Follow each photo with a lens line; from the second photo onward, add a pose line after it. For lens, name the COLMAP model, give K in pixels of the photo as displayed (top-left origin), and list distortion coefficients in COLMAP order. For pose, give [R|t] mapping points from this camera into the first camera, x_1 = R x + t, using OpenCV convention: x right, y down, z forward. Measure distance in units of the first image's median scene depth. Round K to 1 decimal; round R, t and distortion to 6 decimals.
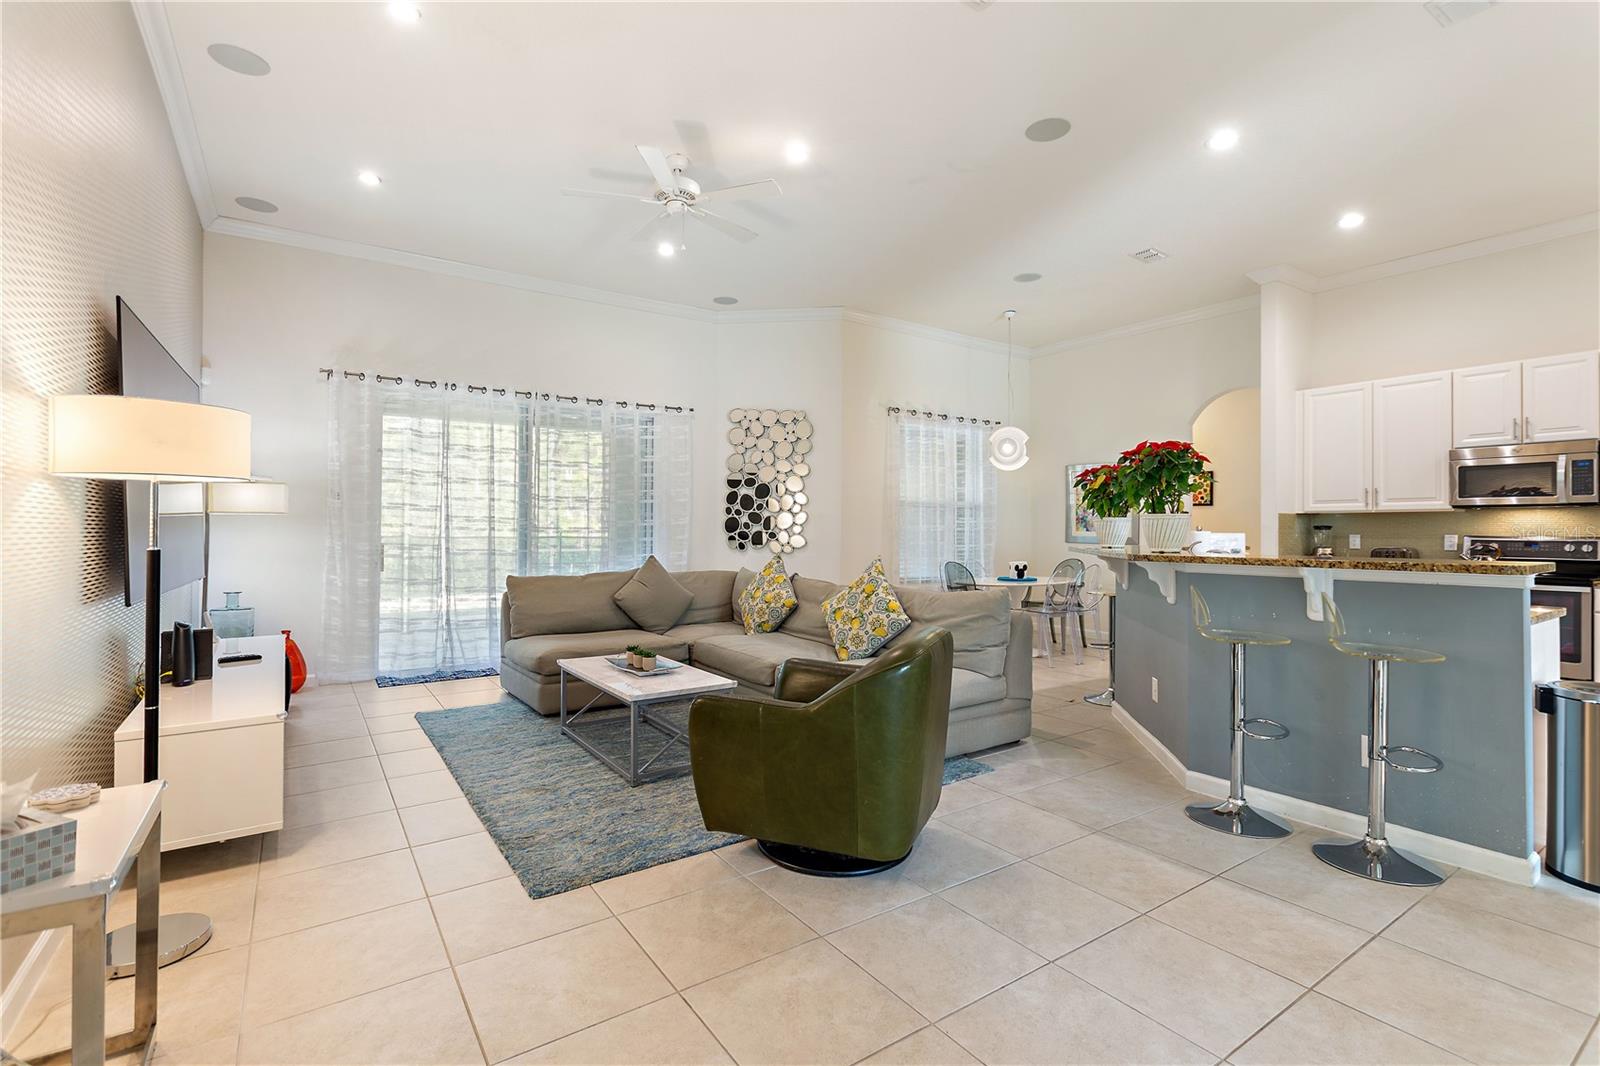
lens RADIAL K [[720.6, 0, 804.5], [0, 720.6, 537.7], [0, 0, 1]] dist [0.003433, -0.001115]
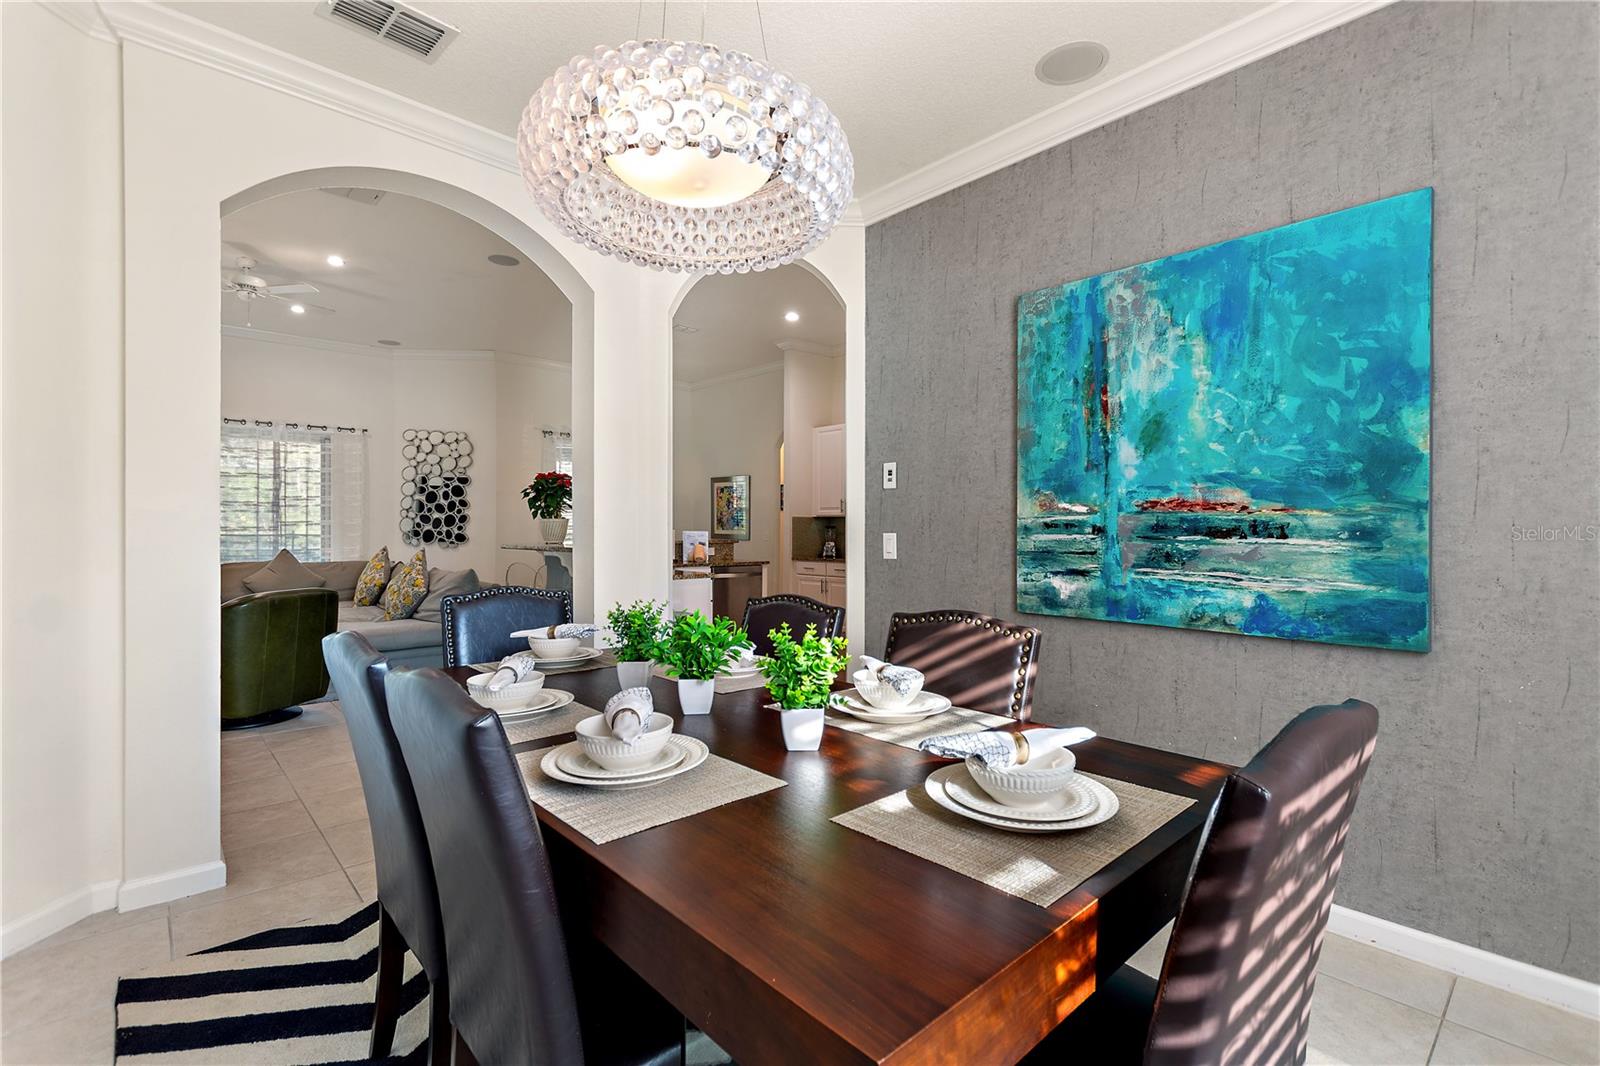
lens RADIAL K [[720.6, 0, 804.5], [0, 720.6, 537.7], [0, 0, 1]] dist [0.003433, -0.001115]
pose [[0.990574, -0.001560, 0.136966, 0.492063], [0.001123, 0.999994, 0.003264, 0.001906], [-0.136971, -0.003079, 0.990570, -0.377547]]
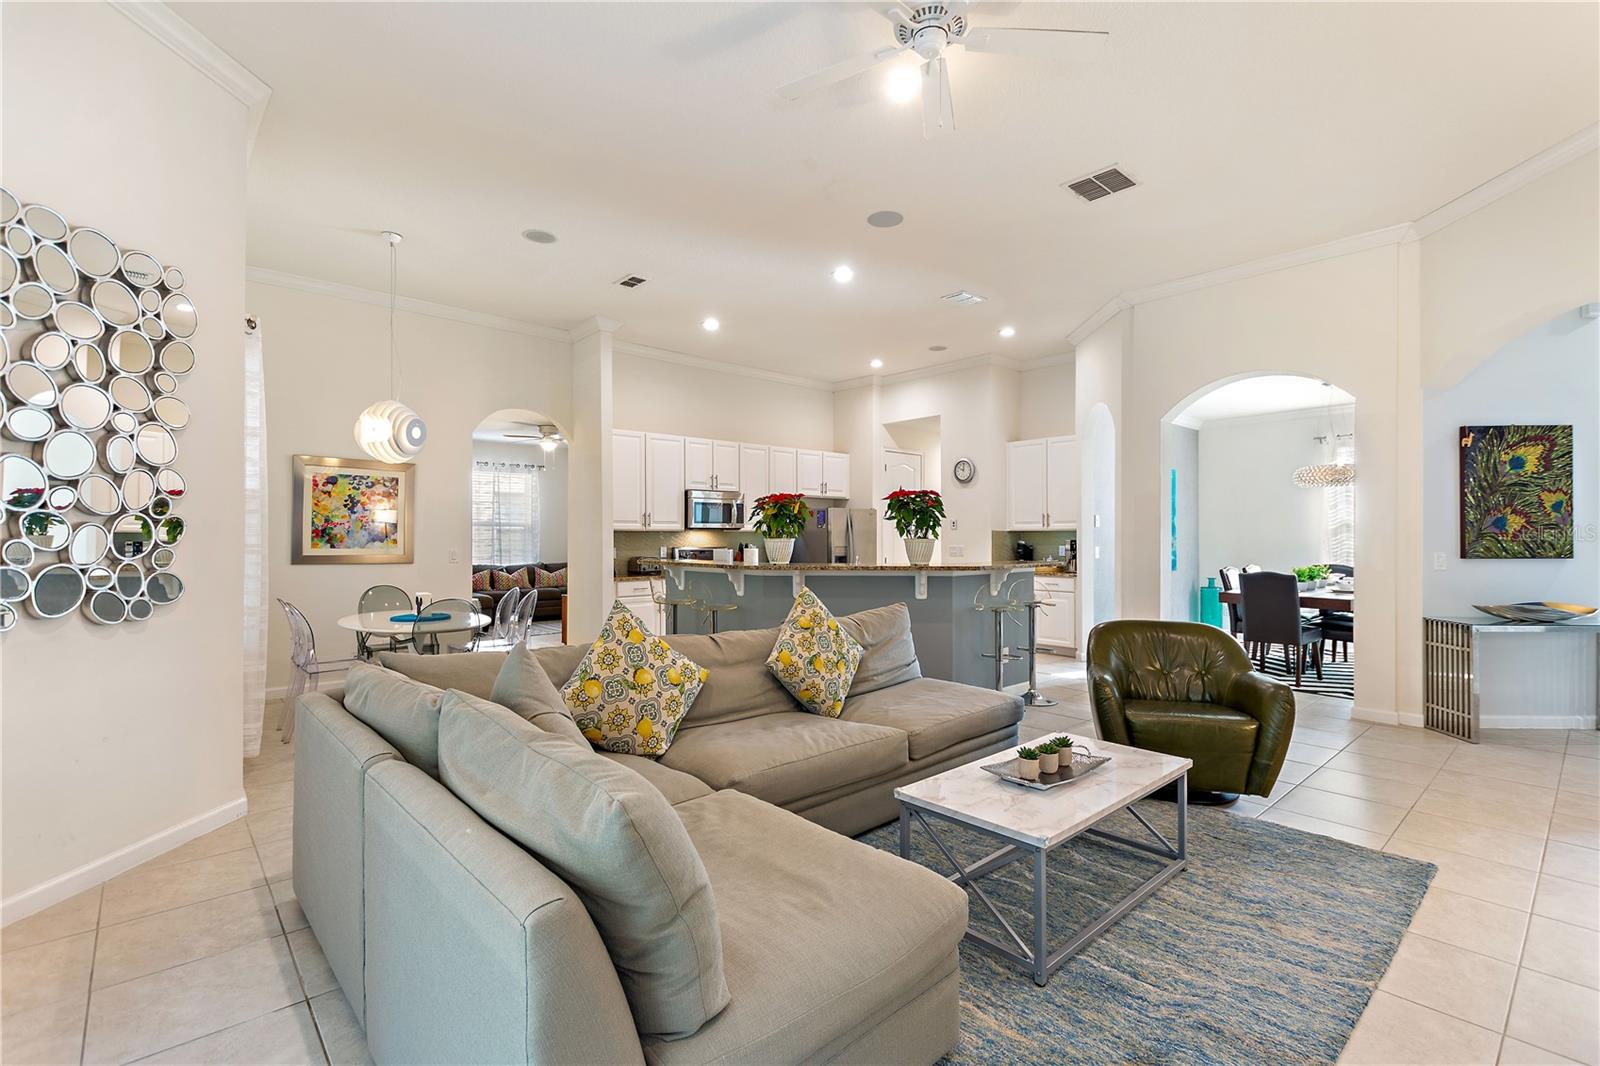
lens RADIAL K [[720.6, 0, 804.5], [0, 720.6, 537.7], [0, 0, 1]] dist [0.003433, -0.001115]
pose [[-0.118495, -0.004895, 0.992943, -0.551342], [0.008457, 0.999947, 0.005939, -0.027235], [-0.992919, 0.009101, -0.118447, 0.832012]]
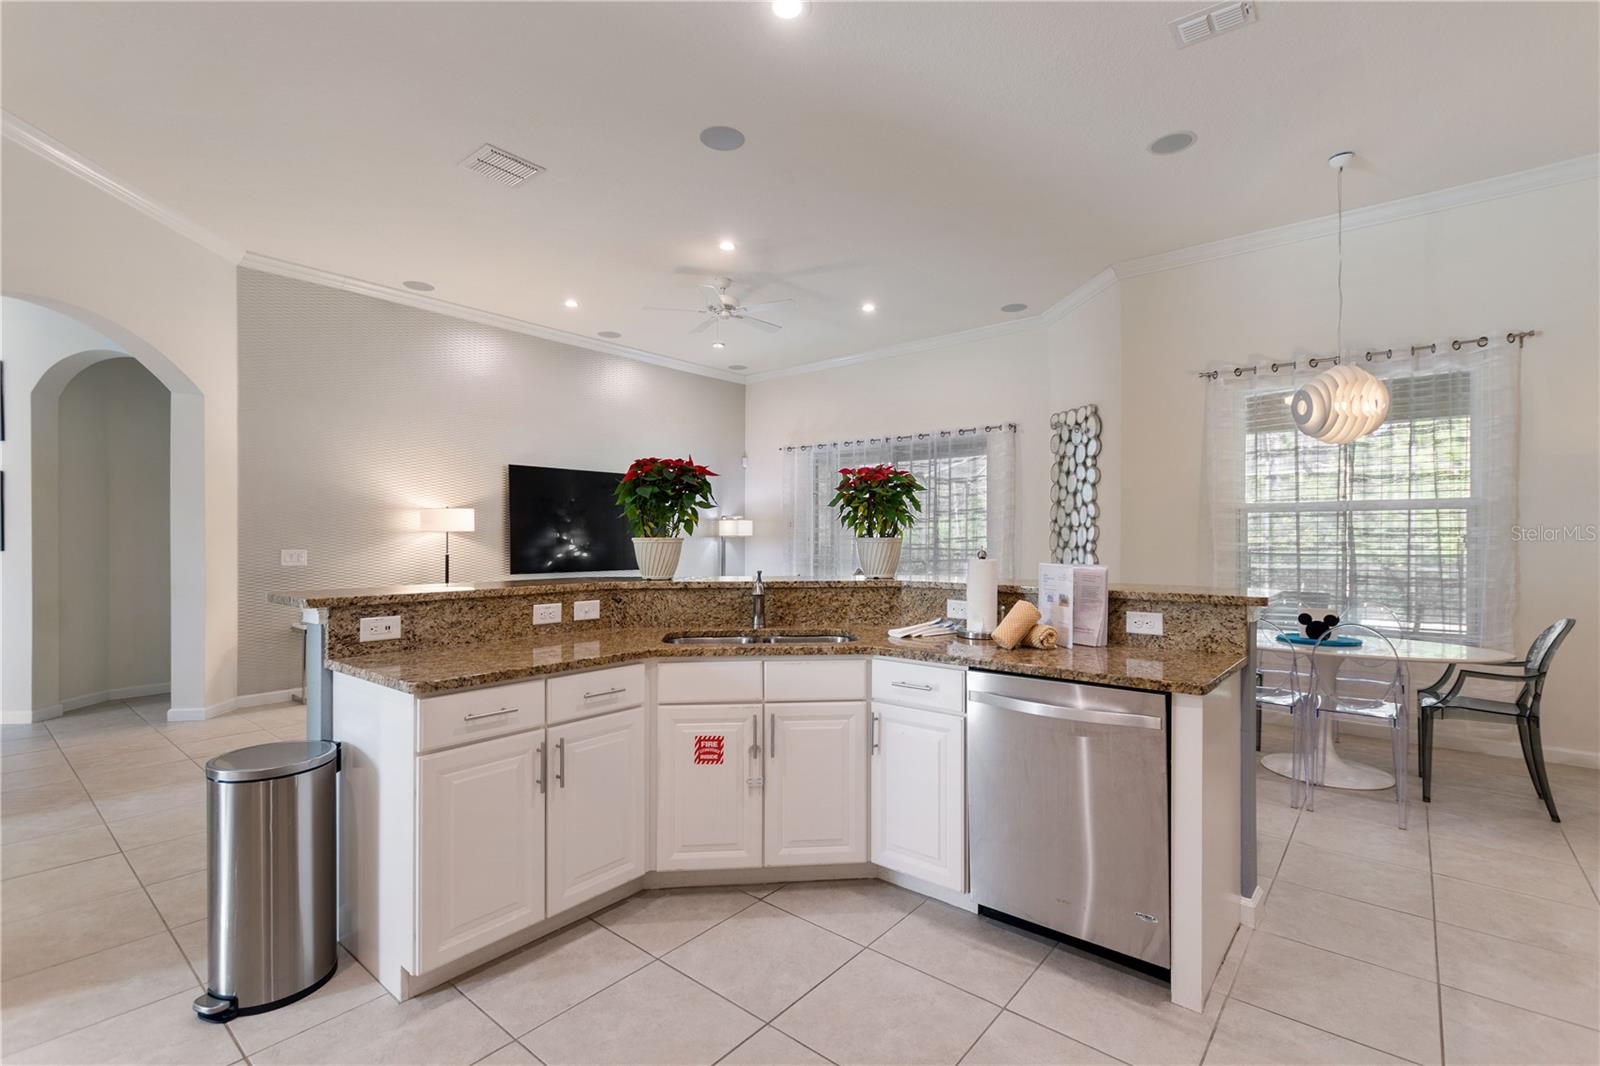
lens RADIAL K [[720.6, 0, 804.5], [0, 720.6, 537.7], [0, 0, 1]] dist [0.003433, -0.001115]
pose [[0.266116, -0.005263, -0.963927, 0.856087], [-0.004992, 0.999964, -0.006838, -0.018404], [0.963928, 0.006632, 0.266080, 0.550995]]
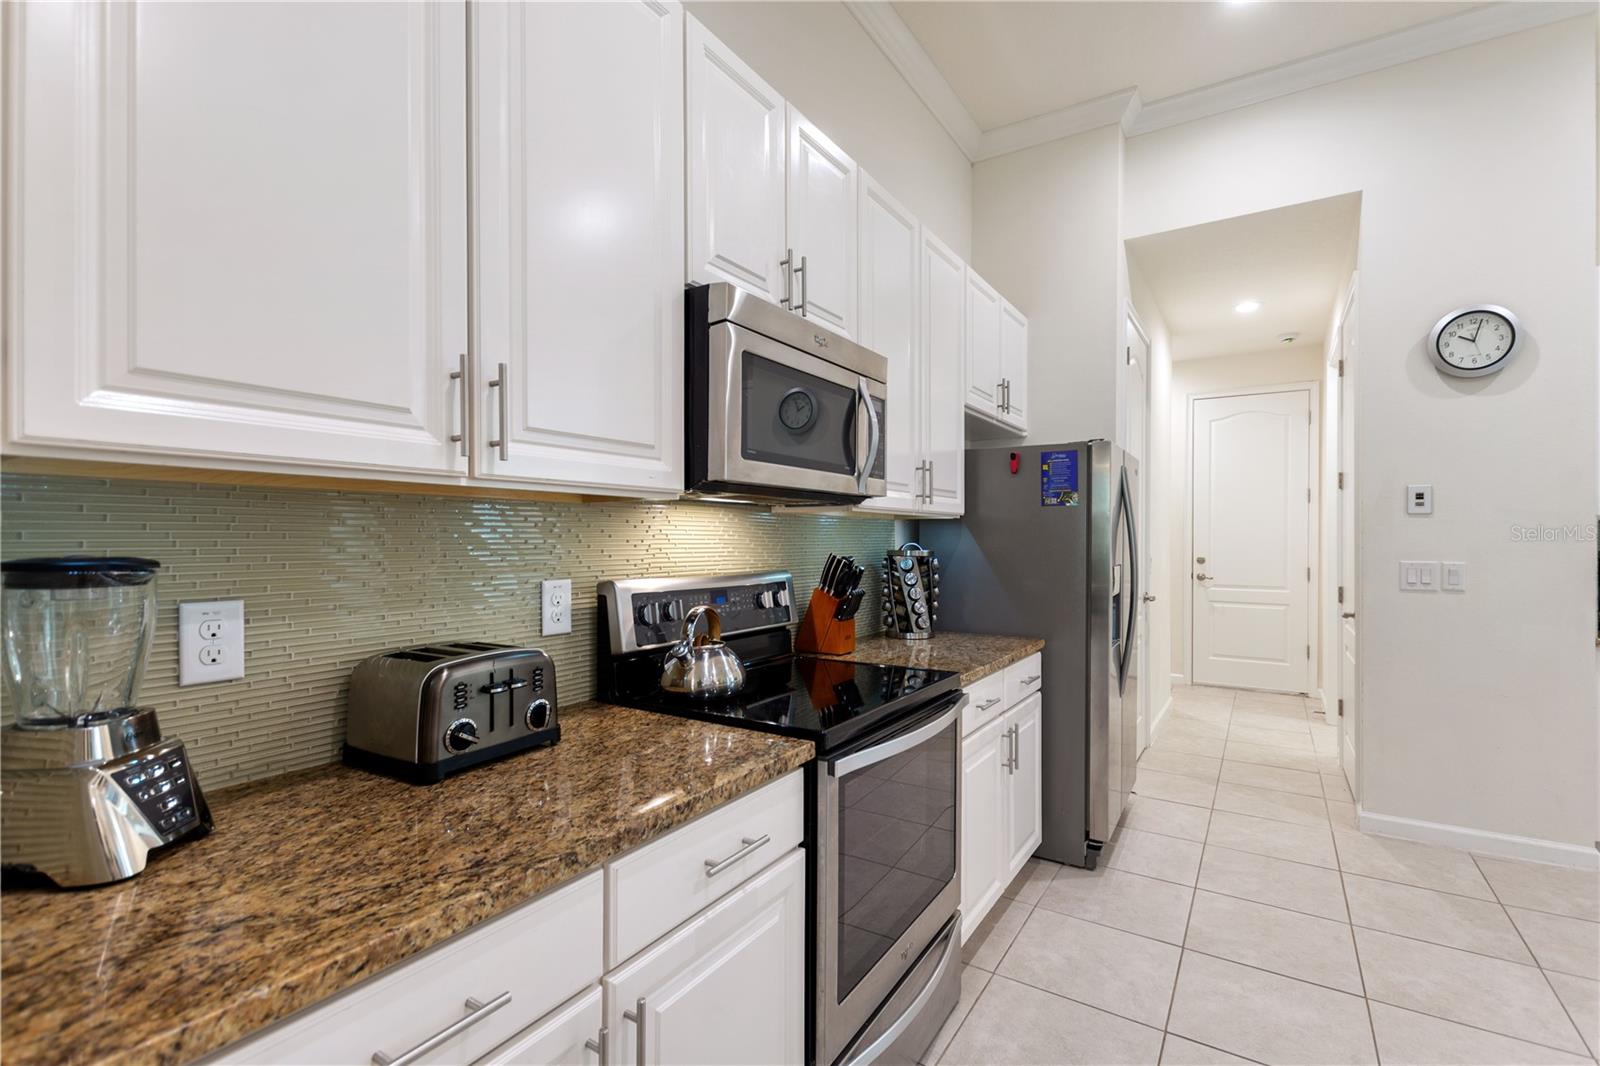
lens RADIAL K [[720.6, 0, 804.5], [0, 720.6, 537.7], [0, 0, 1]] dist [0.003433, -0.001115]
pose [[-0.374030, -0.005609, 0.927399, 0.552571], [0.002430, 0.999972, 0.007028, -0.021624], [-0.927413, 0.004882, -0.374006, 0.950640]]
